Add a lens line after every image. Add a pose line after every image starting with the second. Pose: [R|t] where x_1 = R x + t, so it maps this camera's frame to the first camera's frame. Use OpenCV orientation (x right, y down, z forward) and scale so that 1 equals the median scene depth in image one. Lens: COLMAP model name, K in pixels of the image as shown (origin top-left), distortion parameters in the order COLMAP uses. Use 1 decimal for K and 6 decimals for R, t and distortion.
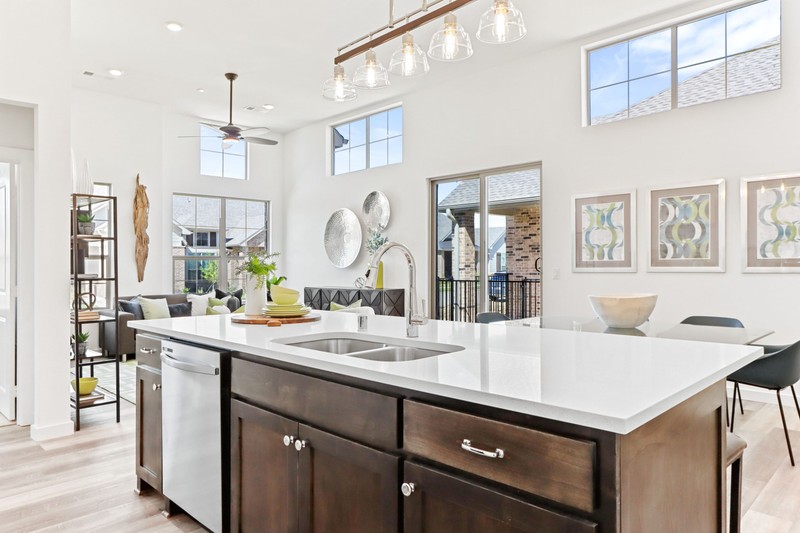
lens RADIAL K [[533.3, 0, 397.3], [0, 533.3, 263.3], [0, 0, 1]] dist [-0.018719, 0.007864]
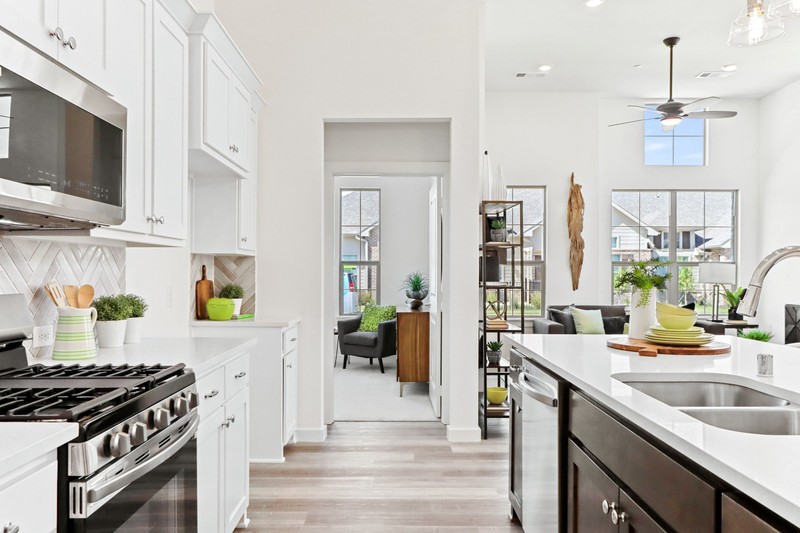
lens RADIAL K [[613.8, 0, 393.9], [0, 613.8, 269.6], [0, 0, 1]] dist [-0.026134, 0.015609]
pose [[0.702856, 0.007130, -0.711297, 0.055346], [-0.005879, 0.999974, 0.004216, -0.003663], [0.711308, 0.001218, 0.702879, 0.042544]]
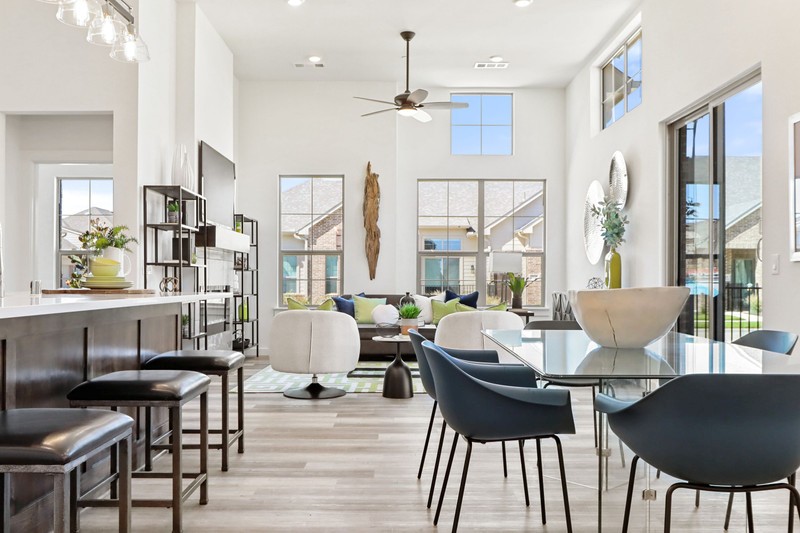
lens RADIAL K [[709.2, 0, 401.7], [0, 709.2, 258.9], [0, 0, 1]] dist [-0.023243, -0.009673]
pose [[0.712264, -0.009271, -0.701850, 0.471043], [-0.007083, 0.999767, -0.020395, 0.027607], [0.701876, 0.019498, 0.712033, 0.198809]]
